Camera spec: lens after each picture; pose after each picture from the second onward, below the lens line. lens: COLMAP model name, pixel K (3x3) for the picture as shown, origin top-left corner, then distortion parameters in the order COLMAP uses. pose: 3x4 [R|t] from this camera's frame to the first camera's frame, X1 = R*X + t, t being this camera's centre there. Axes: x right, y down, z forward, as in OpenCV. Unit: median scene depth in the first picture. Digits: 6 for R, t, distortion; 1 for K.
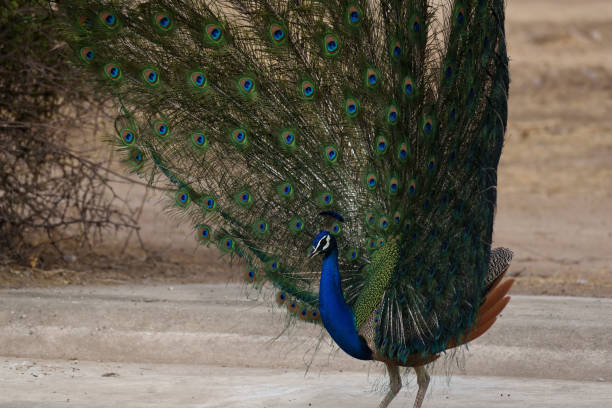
lens RADIAL K [[455.5, 0, 302.7], [0, 455.5, 209.6], [0, 0, 1]] dist [0.010032, -0.000567]
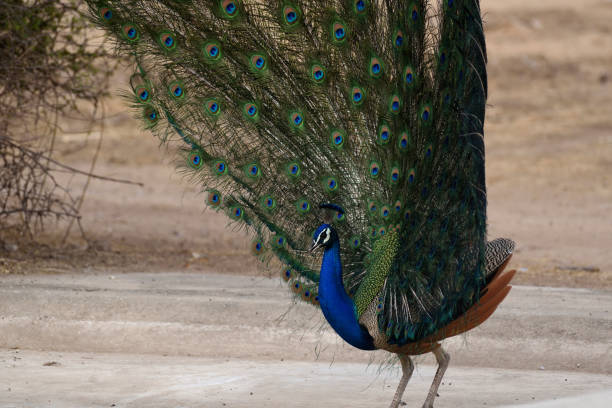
lens RADIAL K [[455.5, 0, 309.4], [0, 455.5, 198.1], [0, 0, 1]] dist [0.010032, -0.000567]
pose [[0.999997, -0.000967, -0.002071, 0.145360], [0.000966, 0.999999, -0.000669, -0.000033], [0.002071, 0.000667, 0.999998, -0.000199]]
